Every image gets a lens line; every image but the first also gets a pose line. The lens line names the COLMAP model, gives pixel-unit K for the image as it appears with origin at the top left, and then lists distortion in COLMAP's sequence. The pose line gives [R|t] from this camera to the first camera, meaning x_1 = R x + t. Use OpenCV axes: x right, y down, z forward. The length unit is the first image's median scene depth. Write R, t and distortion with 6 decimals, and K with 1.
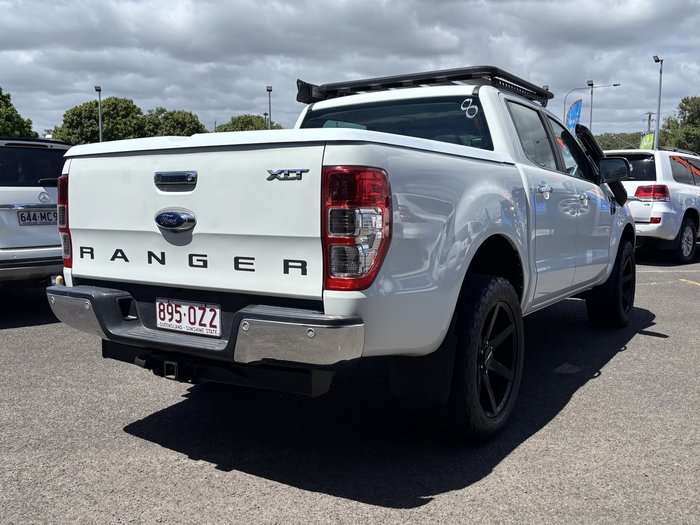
lens RADIAL K [[651.8, 0, 350.6], [0, 651.8, 257.9], [0, 0, 1]] dist [0.098188, -0.151616]
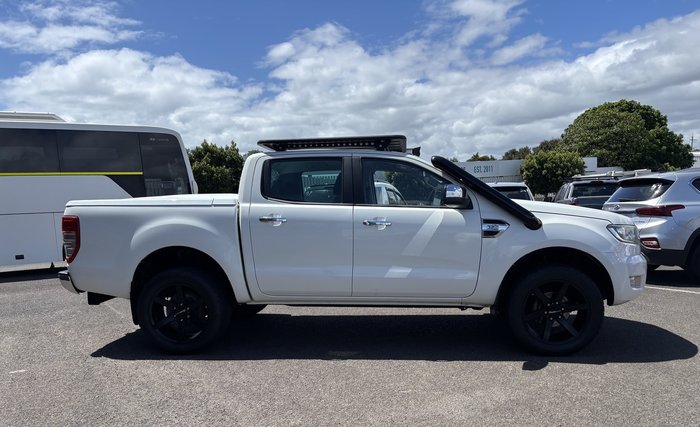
lens RADIAL K [[542.6, 0, 366.0], [0, 542.6, 264.1], [0, 0, 1]] dist [0.031165, -0.000301]
pose [[0.461987, 0.084687, -0.882834, 2.065888], [-0.060100, 0.996132, 0.064105, -0.130457], [0.884848, 0.023442, 0.465290, 0.854739]]
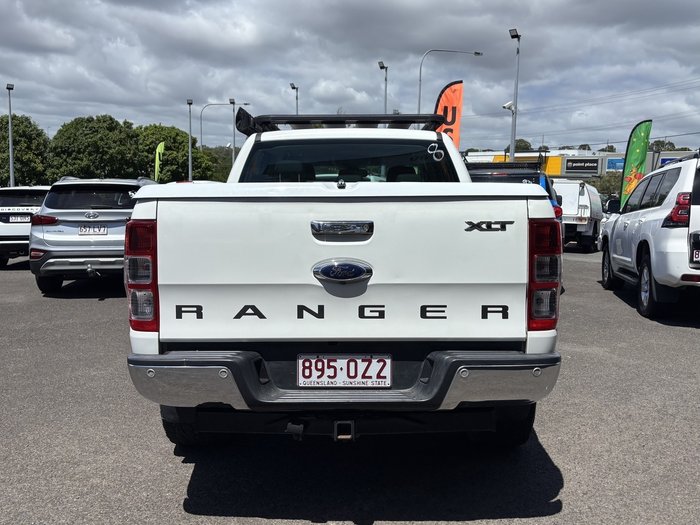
lens RADIAL K [[651.8, 0, 350.6], [0, 651.8, 257.9], [0, 0, 1]] dist [0.098188, -0.151616]
pose [[0.847700, -0.041262, 0.528868, -0.726290], [0.048725, 0.998812, -0.000174, -0.072891], [-0.528233, 0.025917, 0.848704, 0.179966]]
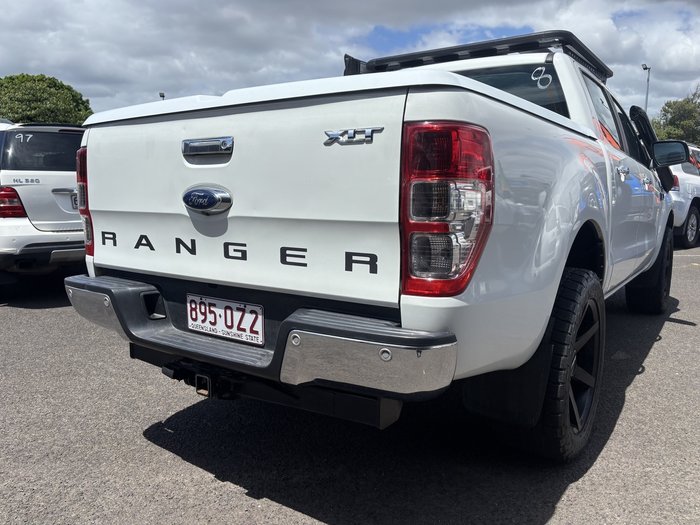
lens RADIAL K [[540.3, 0, 355.4], [0, 540.3, 262.6], [0, 0, 1]] dist [0.073621, -0.086691]
pose [[0.999483, 0.008306, -0.031061, -0.061982], [-0.006970, 0.999056, 0.042883, -0.010303], [0.031388, -0.042644, 0.998597, 0.324188]]
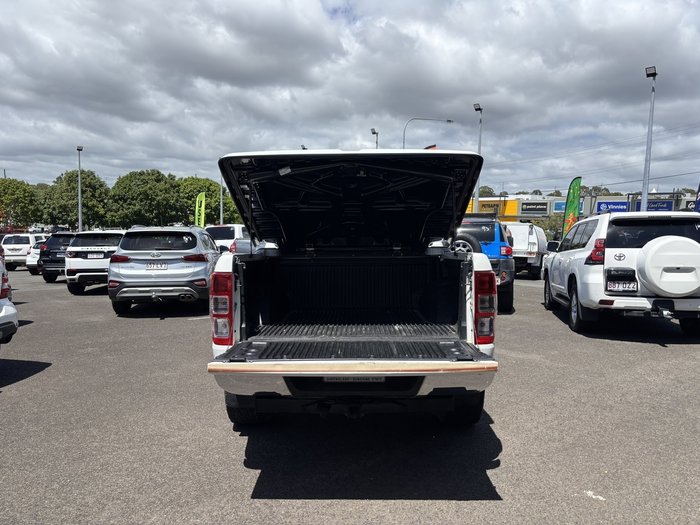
lens RADIAL K [[529.2, 0, 347.4], [0, 529.2, 266.9], [0, 0, 1]] dist [0.070288, -0.082620]
pose [[0.848704, -0.028812, 0.528082, -0.857604], [0.051369, 0.998285, -0.028091, -0.105813], [-0.526367, 0.050968, 0.848729, 0.004211]]
